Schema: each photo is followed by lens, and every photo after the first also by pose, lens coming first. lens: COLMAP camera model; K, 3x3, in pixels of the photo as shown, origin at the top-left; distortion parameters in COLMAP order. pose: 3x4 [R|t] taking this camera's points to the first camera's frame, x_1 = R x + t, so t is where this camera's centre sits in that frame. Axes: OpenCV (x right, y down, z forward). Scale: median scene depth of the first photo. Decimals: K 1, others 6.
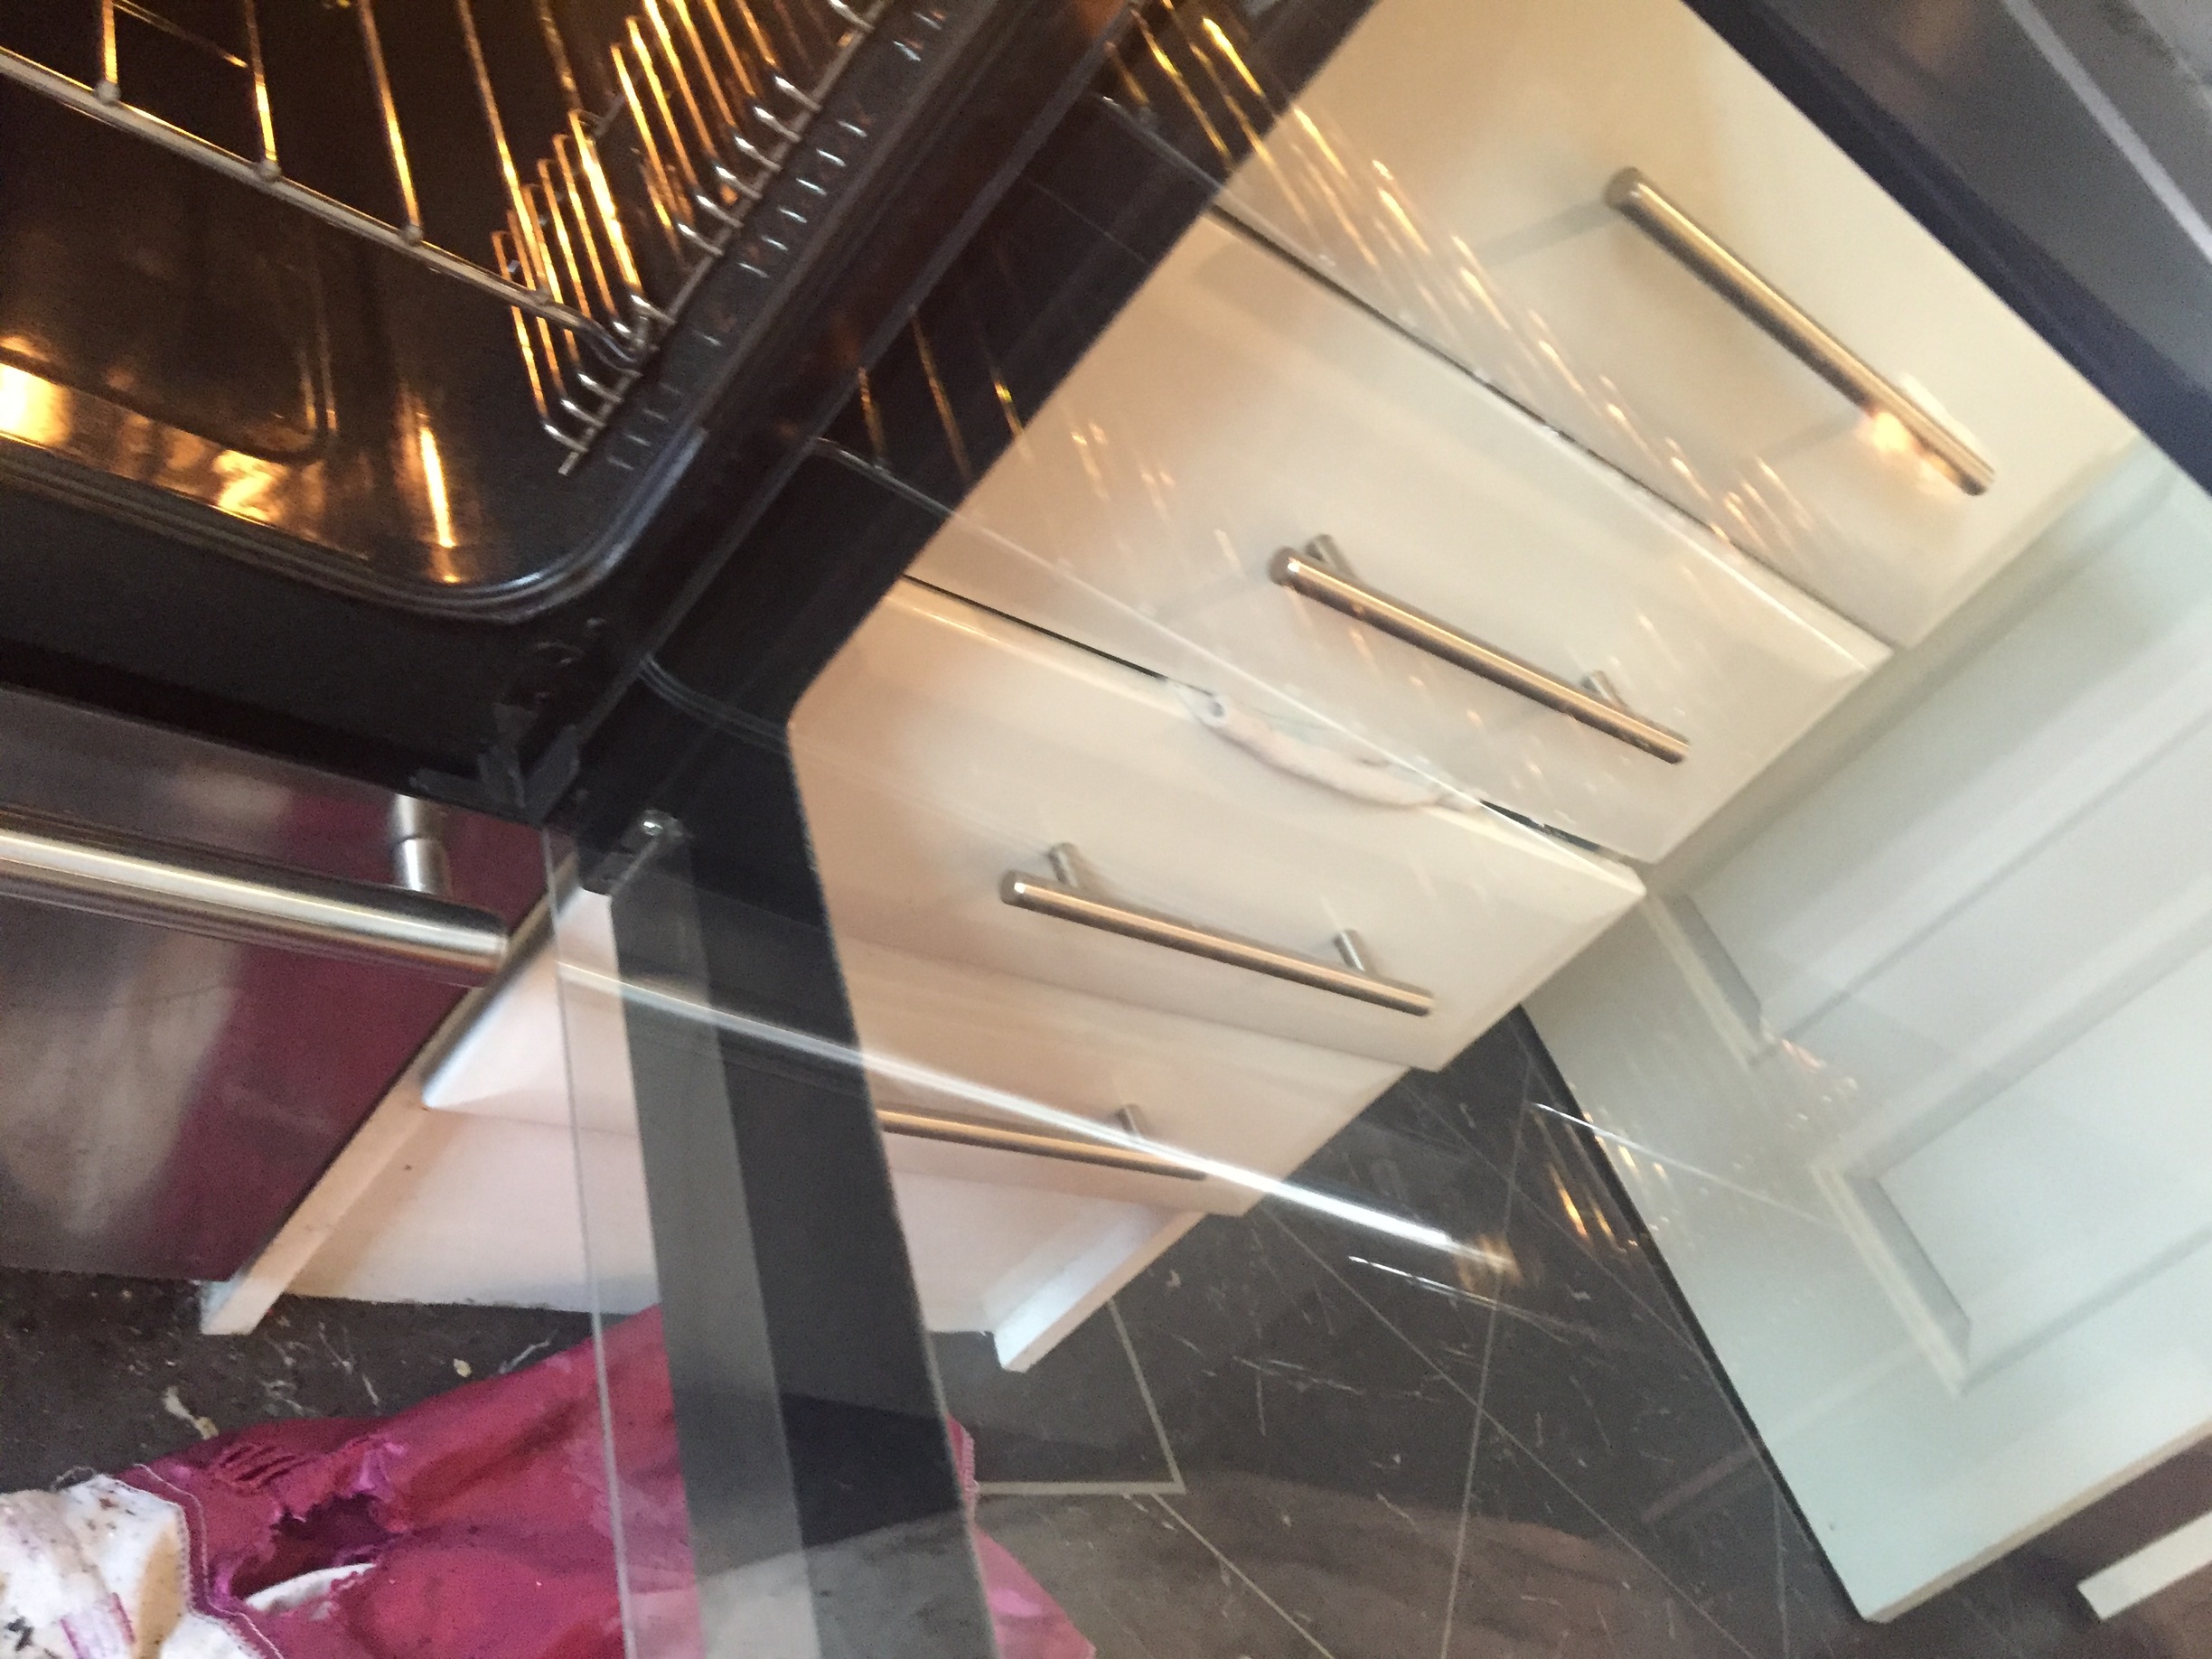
lens RADIAL K [[1838.6, 0, 1106.0], [0, 1838.6, 829.5], [0, 0, 1]] dist [0.006072, -0.008691]
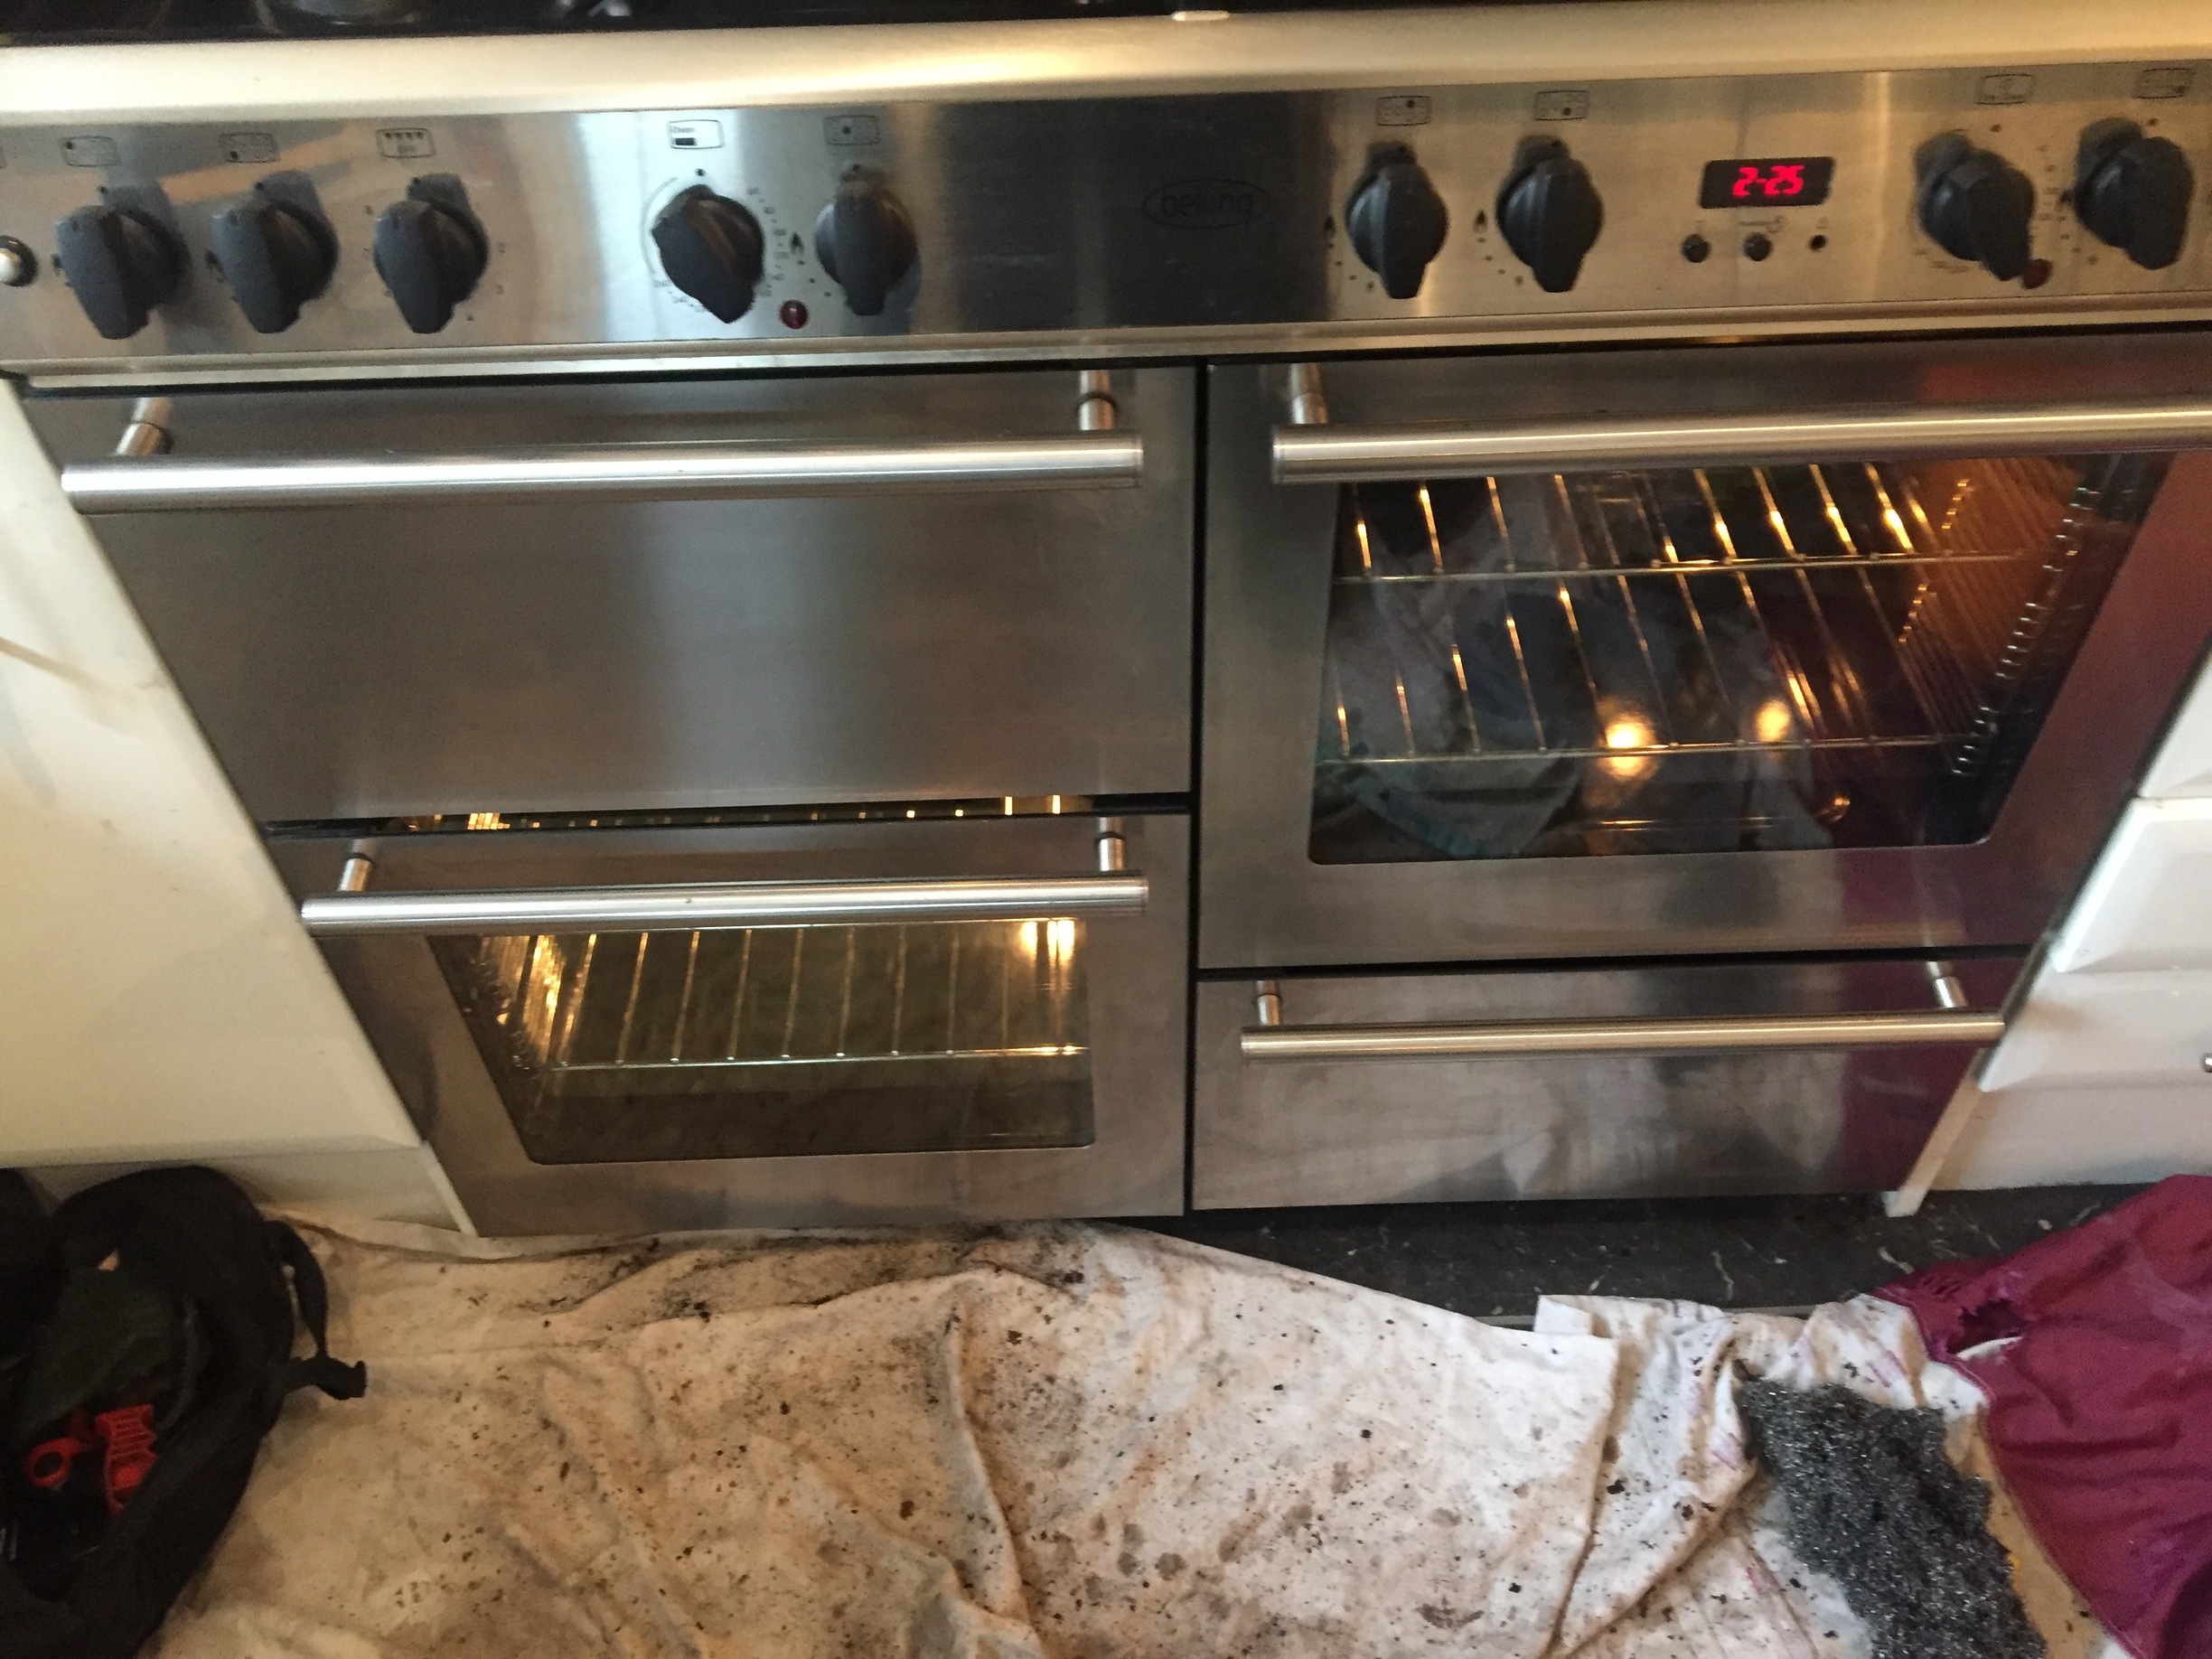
lens RADIAL K [[1838.8, 0, 1126.3], [0, 1838.8, 830.0], [0, 0, 1]] dist [0.000807, 0.004854]
pose [[0.700014, -0.204571, -0.684201, 0.336287], [0.264228, 0.964293, -0.017982, -0.290026], [0.663449, -0.168197, 0.729072, -0.844425]]
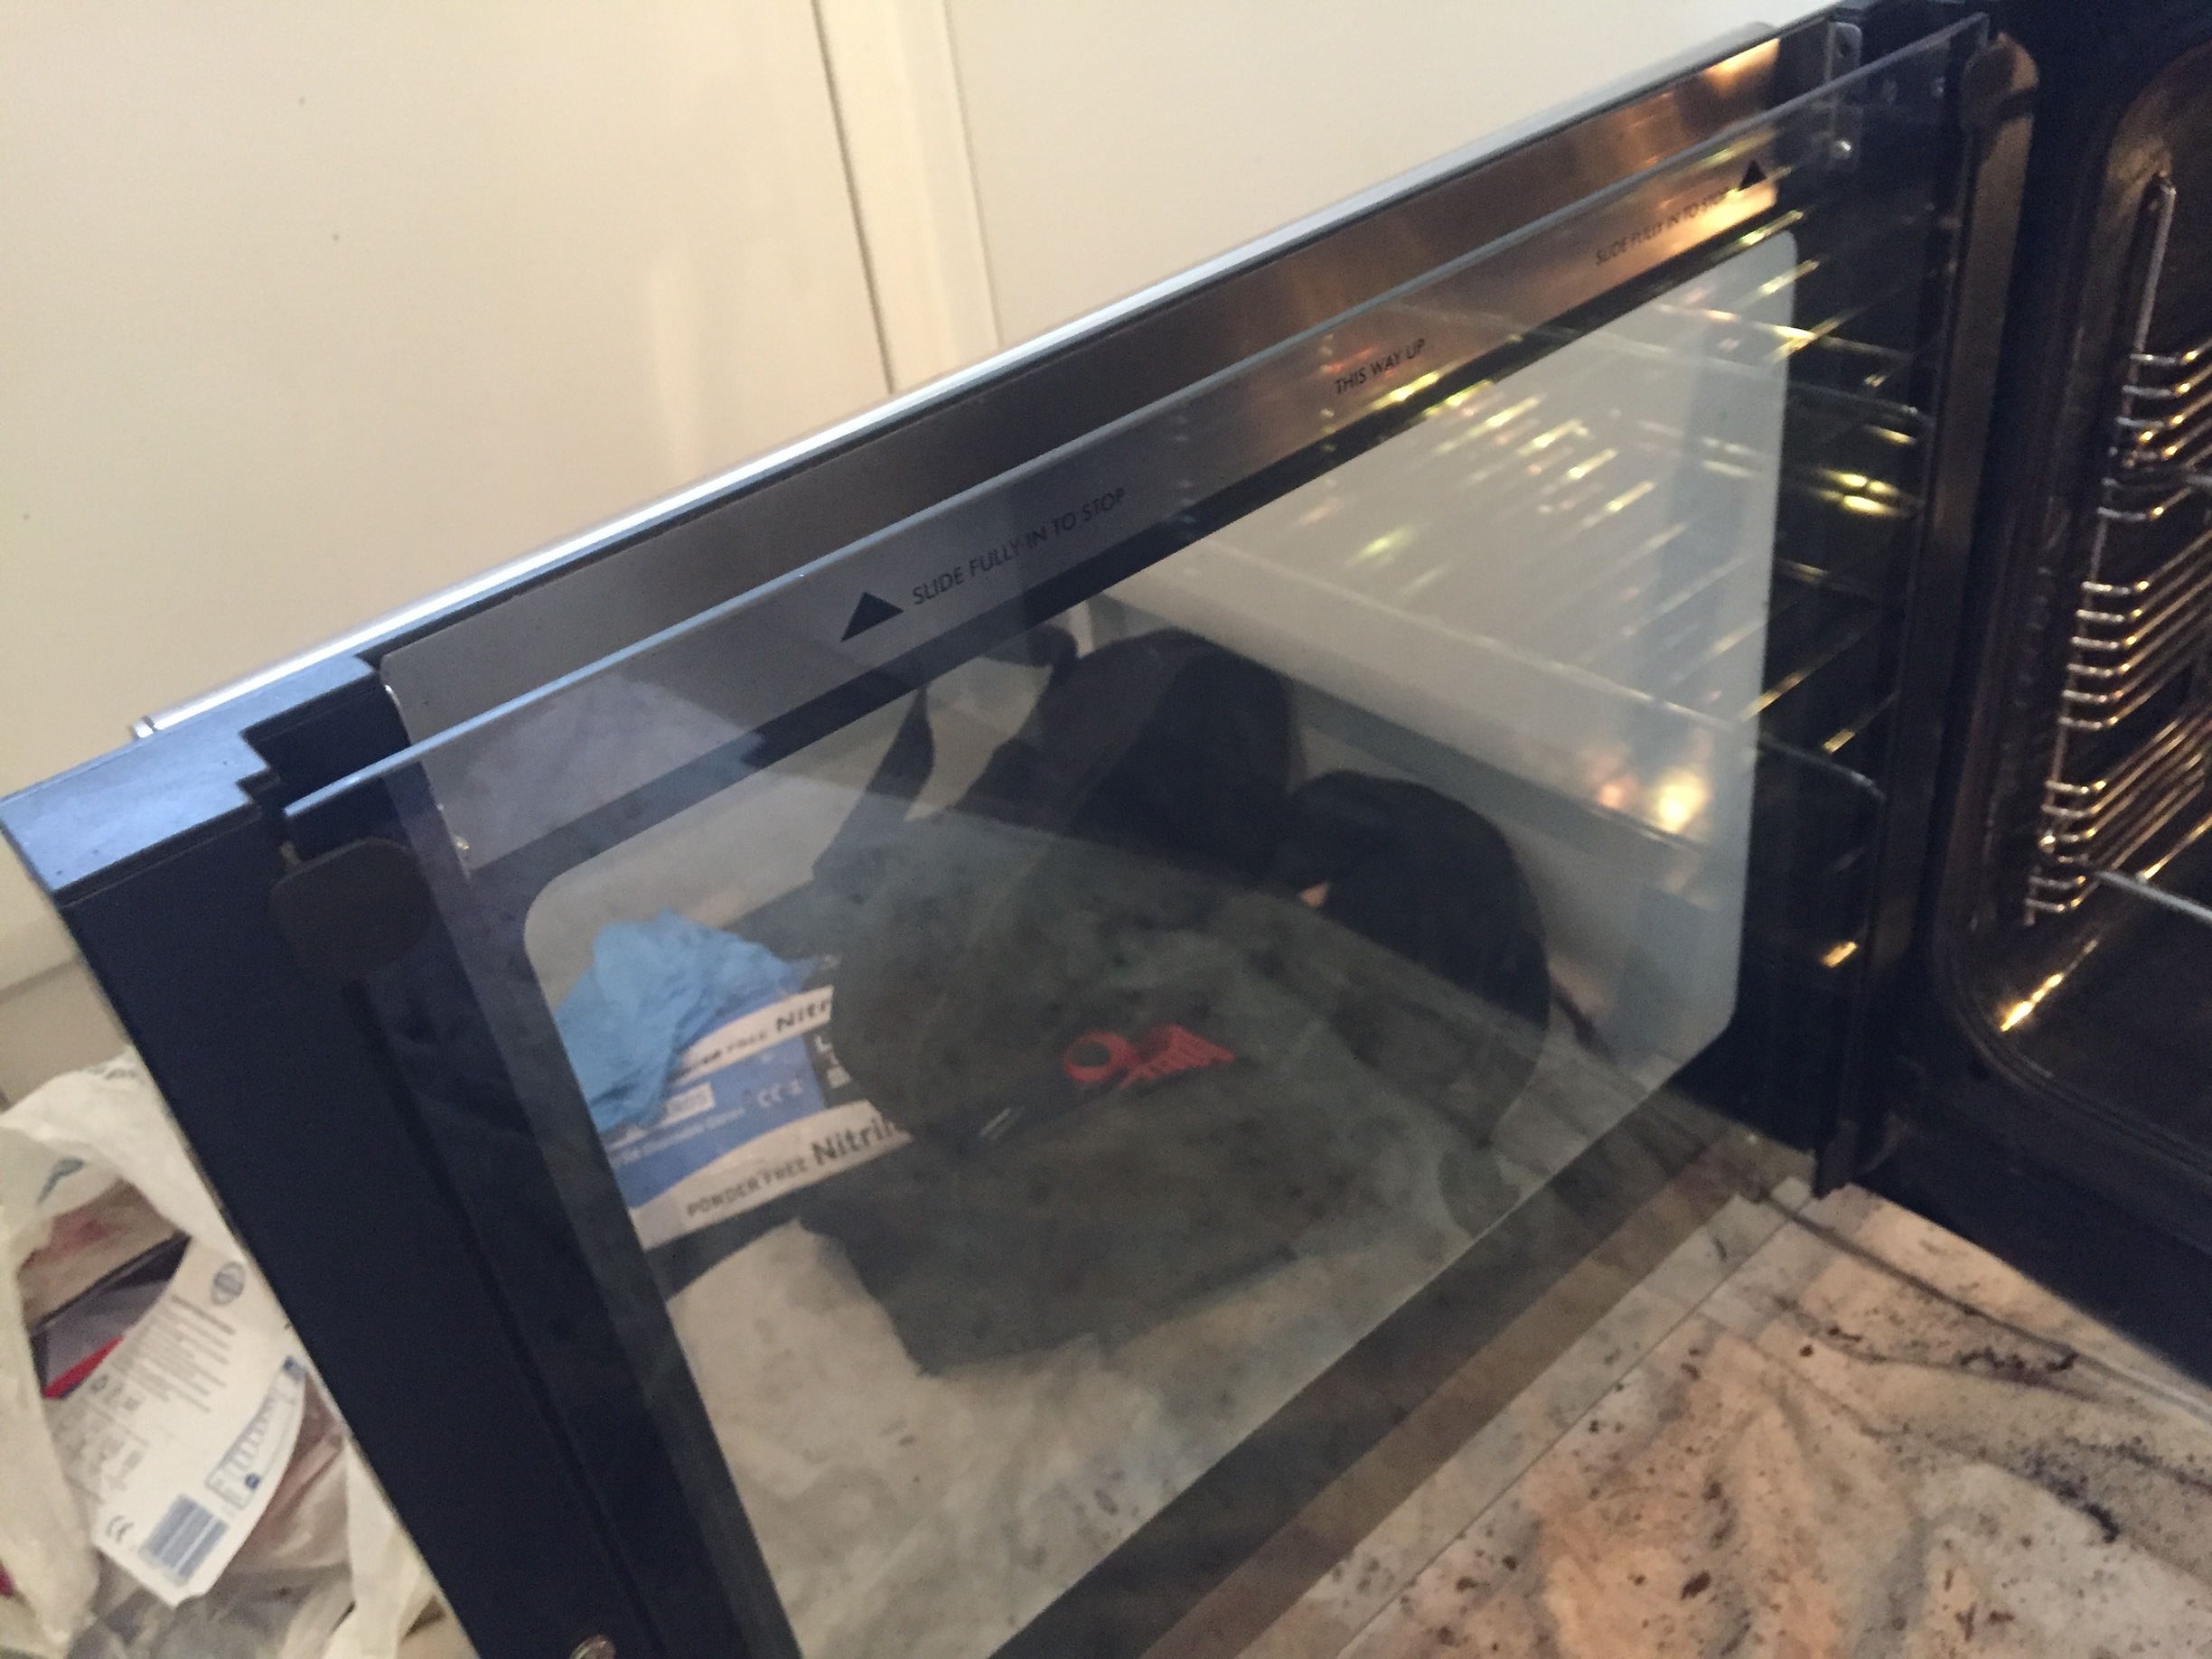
lens RADIAL K [[1838.6, 0, 1106.0], [0, 1838.6, 829.5], [0, 0, 1]] dist [0.006072, -0.008691]
pose [[0.091342, -0.100811, -0.990704, -0.533071], [-0.339841, 0.931982, -0.126169, 0.020204], [0.936037, 0.348206, 0.050869, -0.434798]]
